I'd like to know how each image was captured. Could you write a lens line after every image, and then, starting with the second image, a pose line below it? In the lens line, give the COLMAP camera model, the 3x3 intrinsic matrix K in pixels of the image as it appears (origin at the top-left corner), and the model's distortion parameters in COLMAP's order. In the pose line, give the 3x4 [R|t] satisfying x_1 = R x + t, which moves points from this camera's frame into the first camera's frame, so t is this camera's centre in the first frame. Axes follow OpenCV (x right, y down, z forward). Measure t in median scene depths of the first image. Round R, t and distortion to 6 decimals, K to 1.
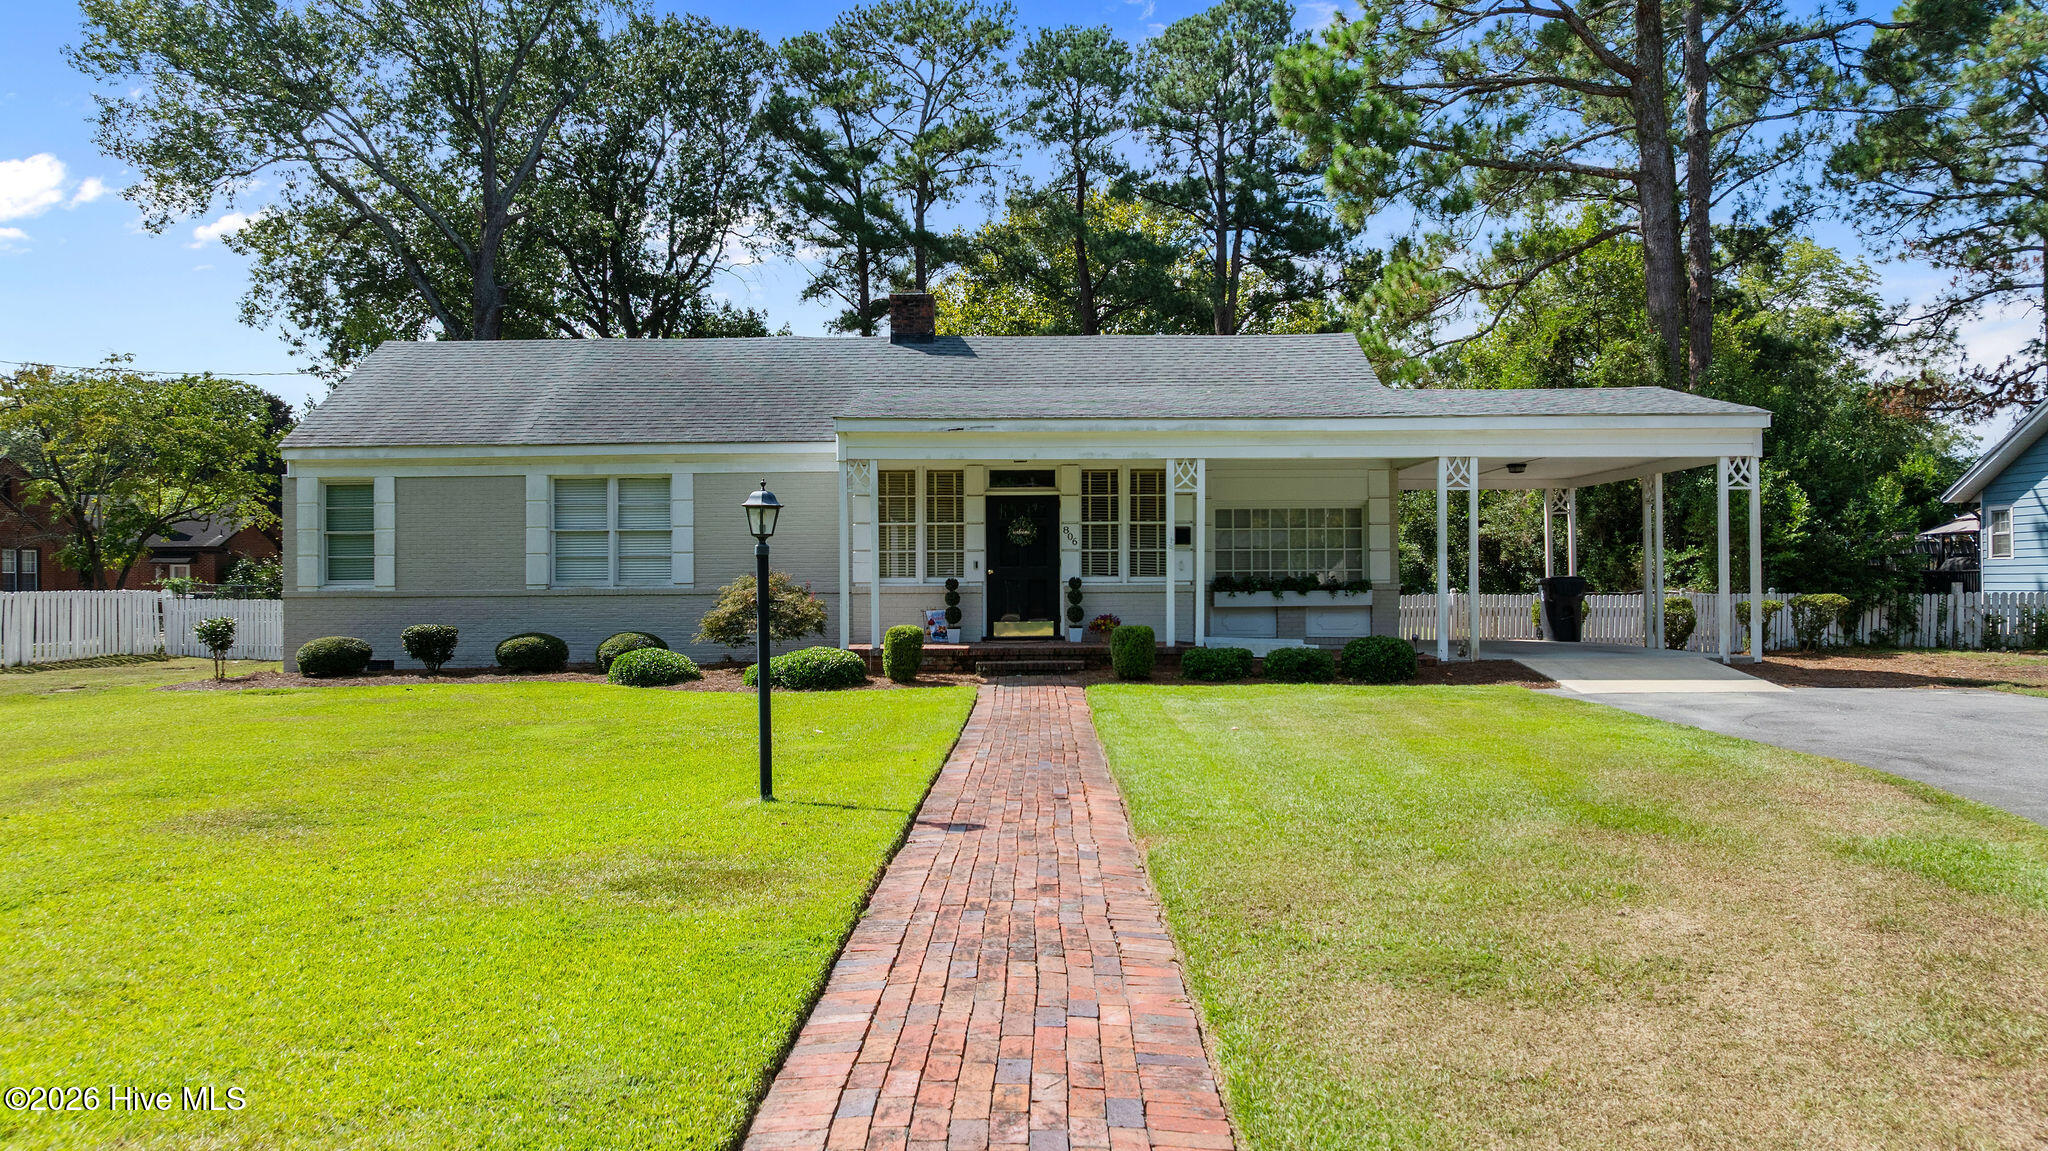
lens RADIAL K [[1467.0, 0, 1024.0], [0, 1467.0, 575.5], [0, 0, 1]] dist [-0.011494, -0.009653]
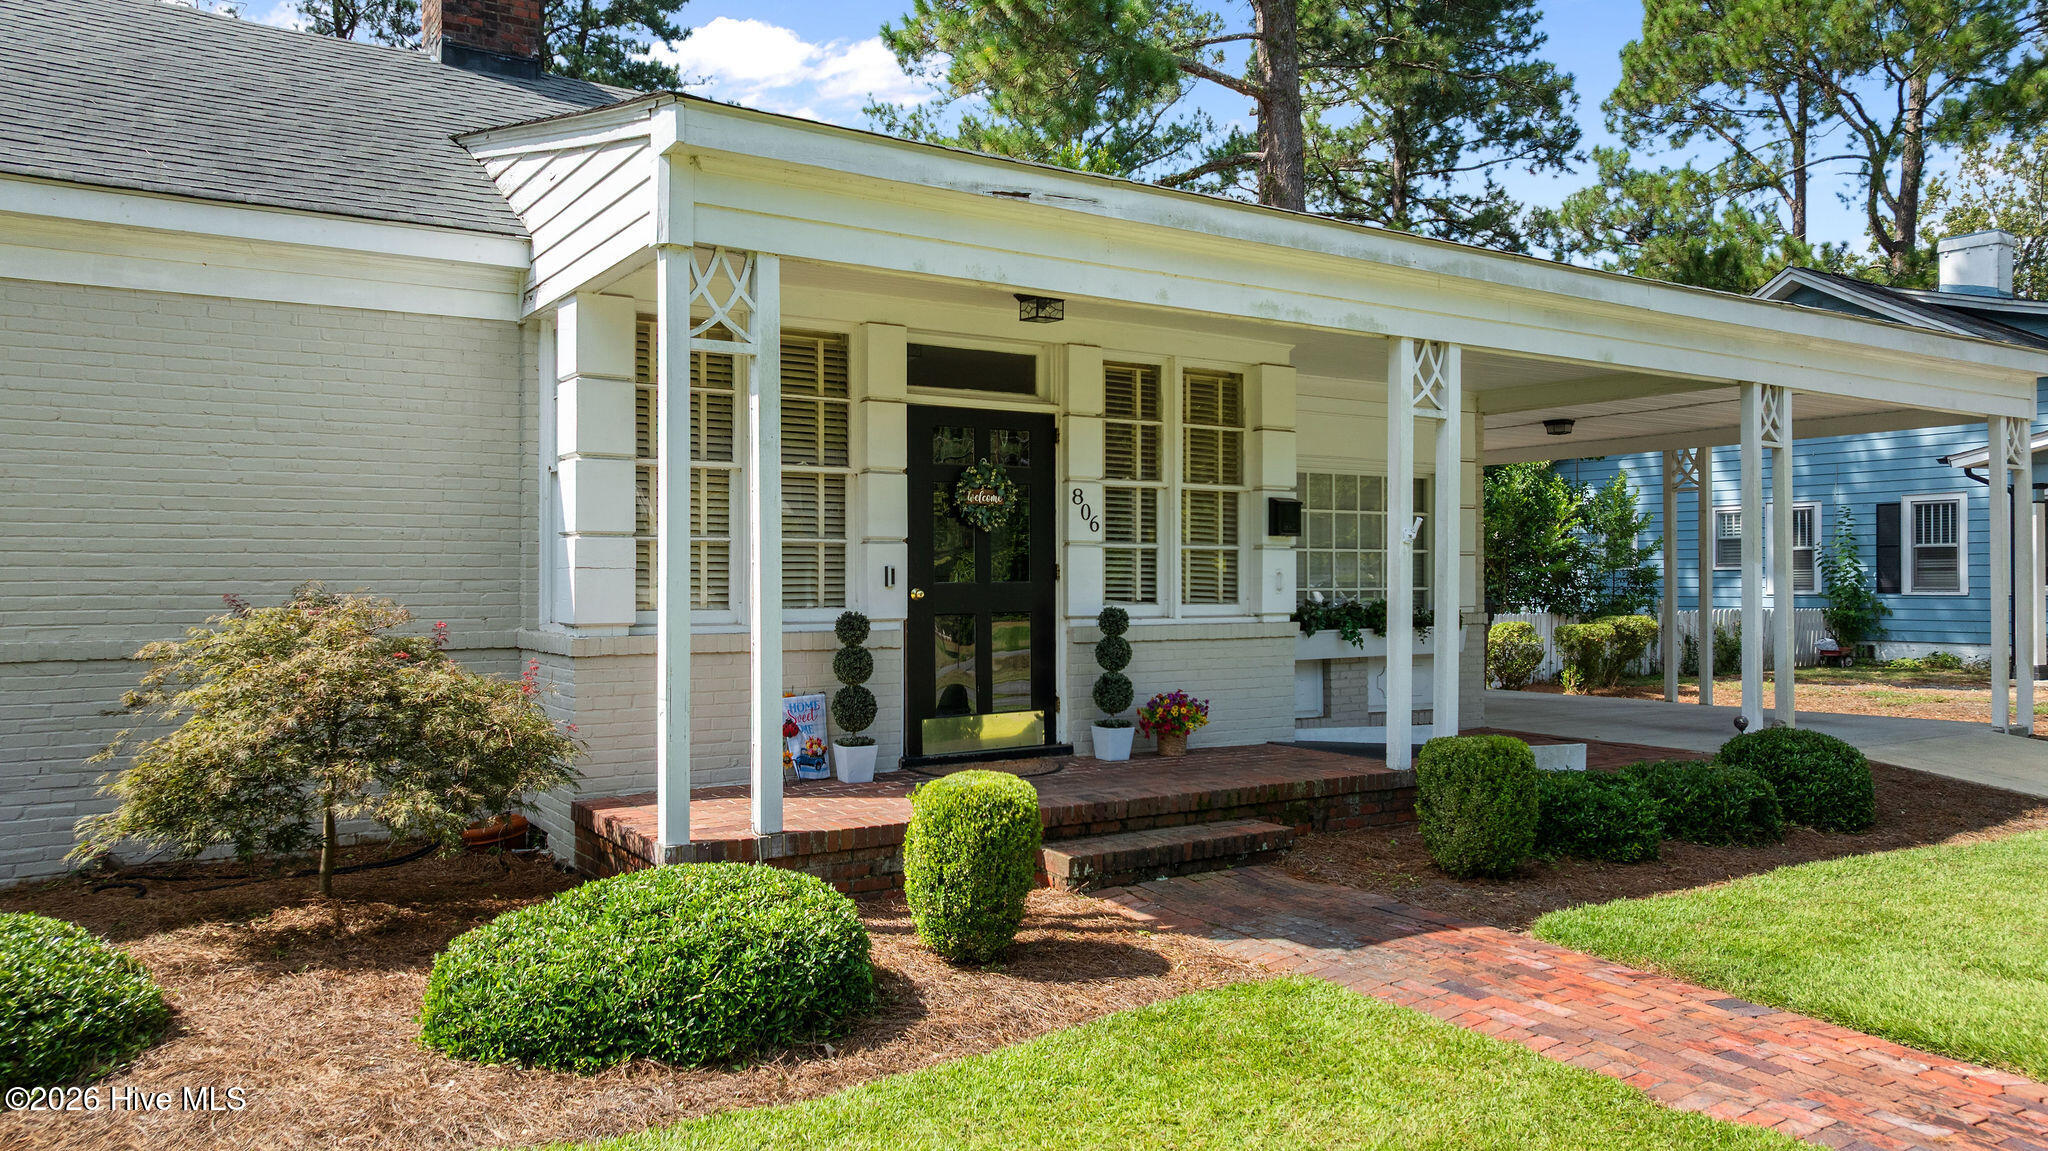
lens RADIAL K [[1461.8, 0, 1024.0], [0, 1461.8, 575.5], [0, 0, 1]] dist [-0.014861, 0.001586]
pose [[0.841211, 0.006730, 0.540665, -0.213125], [-0.007097, 0.999974, -0.001407, -0.007307], [-0.540660, -0.002654, 0.841237, 0.647470]]
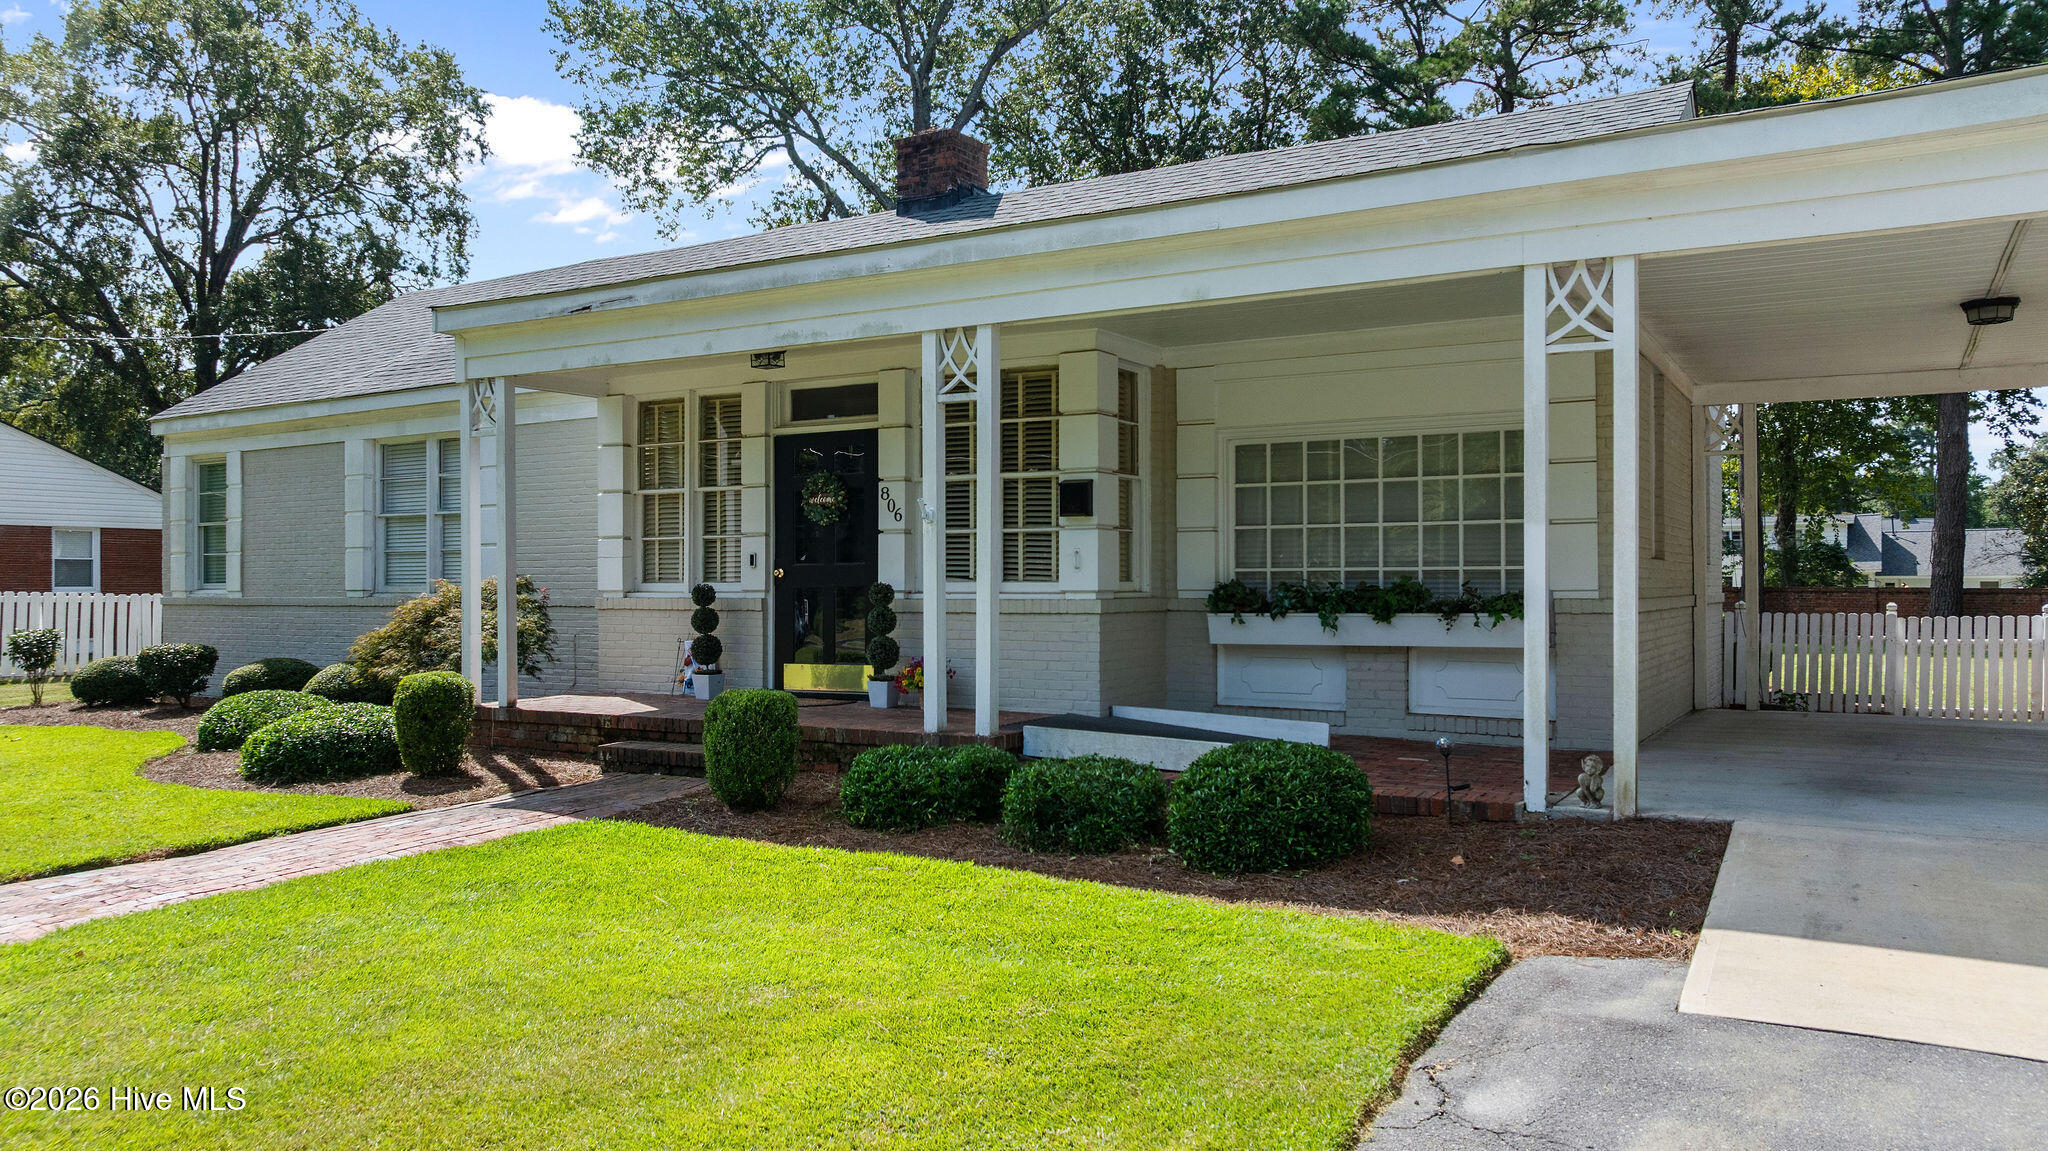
lens RADIAL K [[1467.0, 0, 1024.0], [0, 1467.0, 575.5], [0, 0, 1]] dist [-0.011494, -0.009653]
pose [[0.861370, 0.000108, -0.507977, 0.337580], [0.001685, 0.999994, 0.003070, -0.003009], [0.507974, -0.003501, 0.861365, 0.568588]]
